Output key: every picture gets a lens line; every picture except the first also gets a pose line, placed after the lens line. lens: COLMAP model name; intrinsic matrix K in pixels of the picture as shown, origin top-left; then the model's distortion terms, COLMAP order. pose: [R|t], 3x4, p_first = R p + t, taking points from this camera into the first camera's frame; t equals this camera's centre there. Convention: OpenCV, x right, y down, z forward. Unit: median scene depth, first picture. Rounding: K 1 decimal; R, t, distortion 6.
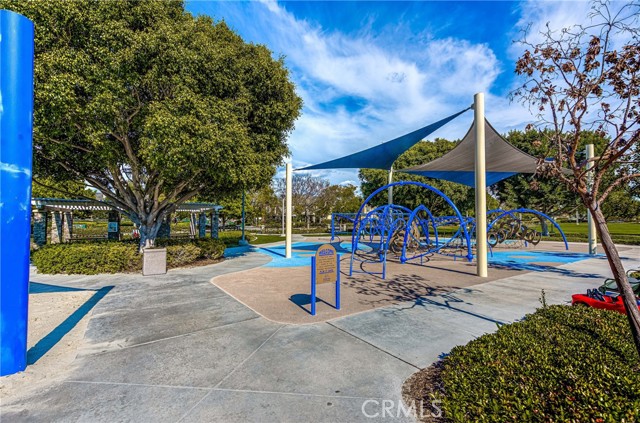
lens RADIAL K [[278.6, 0, 321.1], [0, 278.6, 211.2], [0, 0, 1]] dist [0.009616, -0.001338]
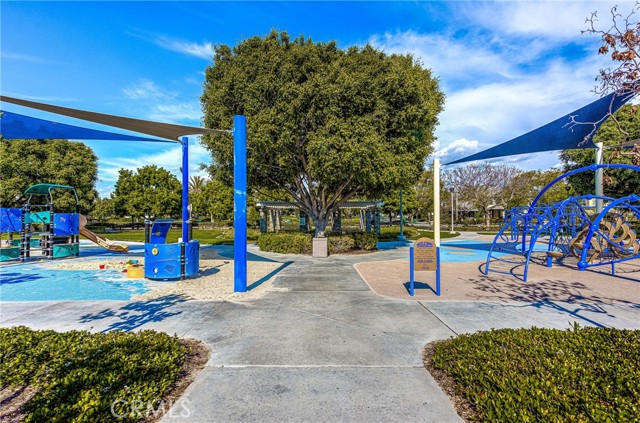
lens RADIAL K [[297.5, 0, 319.4], [0, 297.5, 212.0], [0, 0, 1]] dist [0.006307, 0.000373]
pose [[0.815149, -0.010462, -0.579157, 0.206892], [0.021985, 0.999675, 0.012885, -0.007367], [0.578835, -0.023236, 0.815114, -0.141527]]
